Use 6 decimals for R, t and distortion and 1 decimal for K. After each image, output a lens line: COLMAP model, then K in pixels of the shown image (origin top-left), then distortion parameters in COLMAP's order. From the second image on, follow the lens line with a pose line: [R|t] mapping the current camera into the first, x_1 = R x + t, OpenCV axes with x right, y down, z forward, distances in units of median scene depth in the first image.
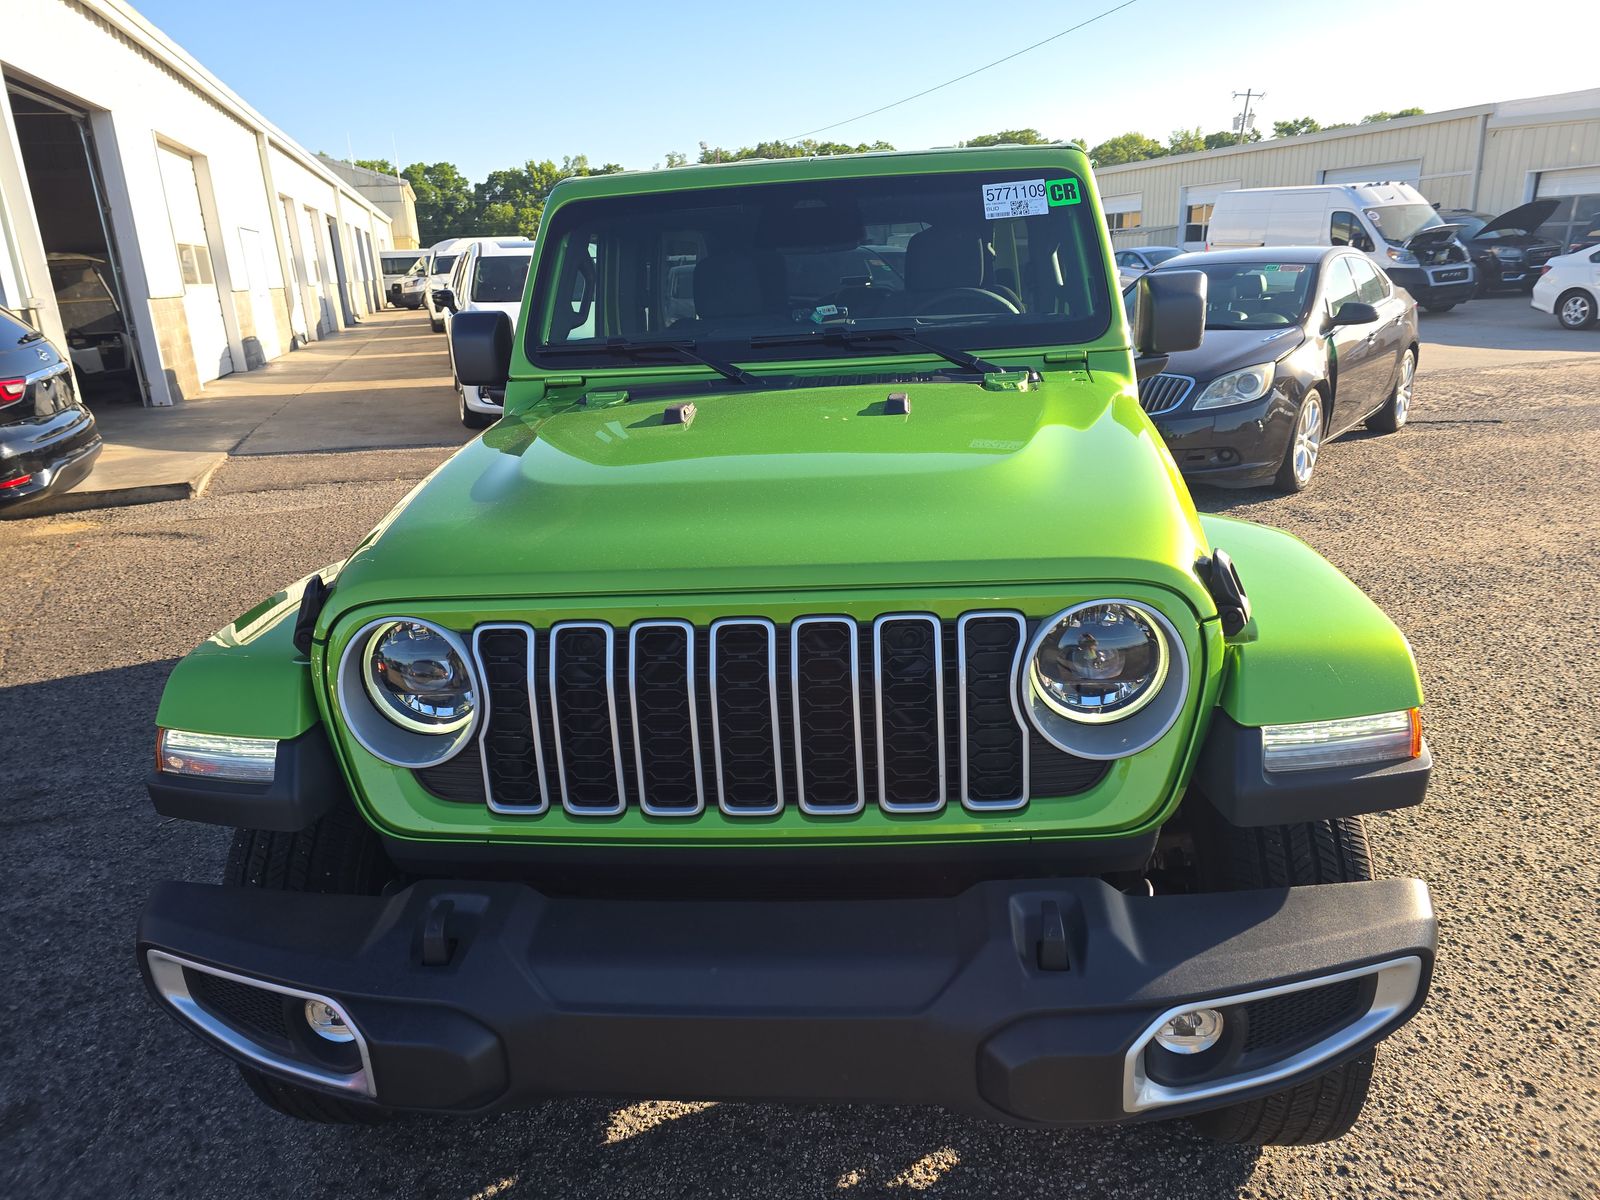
lens RADIAL K [[1060.2, 0, 800.0], [0, 1060.2, 600.0], [0, 0, 1]] dist [0.028617, 0.000521]
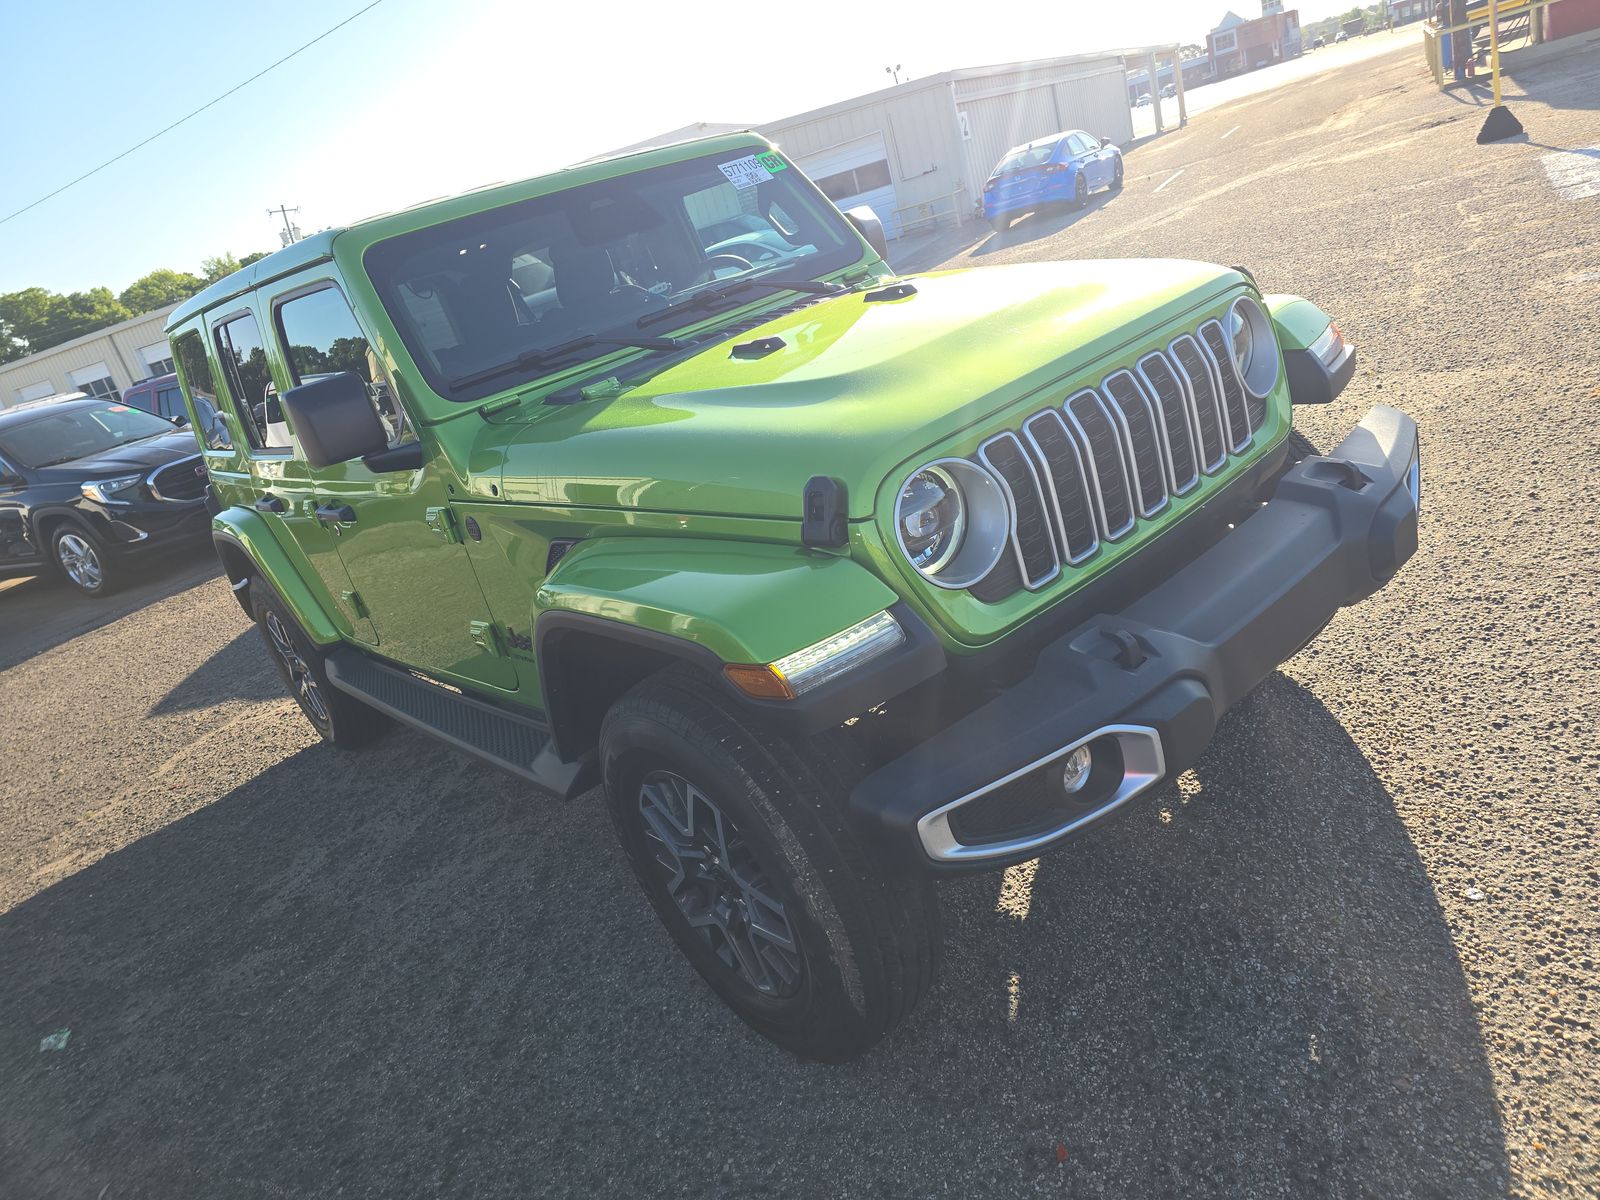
lens RADIAL K [[1090.2, 0, 800.0], [0, 1090.2, 600.0], [0, 0, 1]] dist [0.008047, 0.001154]
pose [[0.694379, -0.373728, 0.614951, -0.743343], [0.430127, 0.900659, 0.061680, 0.010732], [-0.576913, 0.221678, 0.786149, 0.109187]]
